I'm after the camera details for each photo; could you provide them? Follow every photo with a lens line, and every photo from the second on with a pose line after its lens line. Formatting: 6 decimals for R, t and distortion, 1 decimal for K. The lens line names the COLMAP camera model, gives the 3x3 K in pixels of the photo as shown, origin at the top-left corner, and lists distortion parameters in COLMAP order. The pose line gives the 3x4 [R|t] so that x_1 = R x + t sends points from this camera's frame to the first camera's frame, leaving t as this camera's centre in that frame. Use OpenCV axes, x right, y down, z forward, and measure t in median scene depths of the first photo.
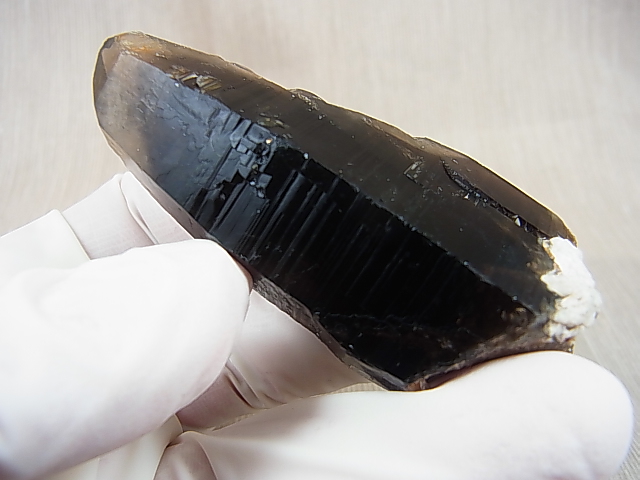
lens RADIAL K [[567.7, 0, 320.0], [0, 567.7, 240.0], [0, 0, 1]] dist [-0.005566, -0.001927]
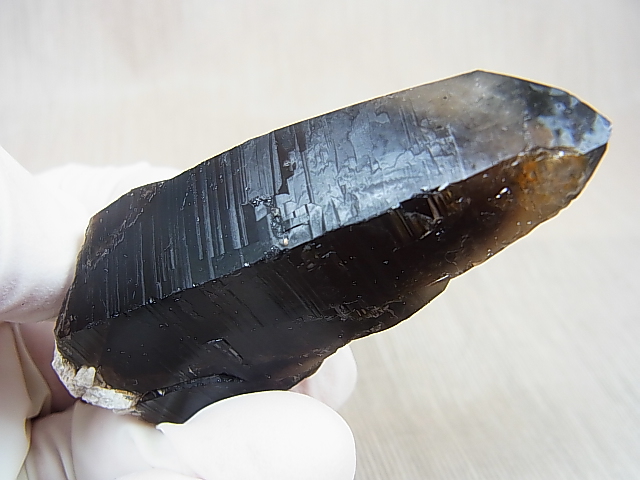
lens RADIAL K [[567.7, 0, 320.0], [0, 567.7, 240.0], [0, 0, 1]] dist [-0.005566, -0.001927]
pose [[-0.489731, 0.818053, 0.301584, -0.372616], [-0.623241, -0.570354, 0.535039, -0.658139], [0.609700, 0.074066, 0.789164, 0.352844]]
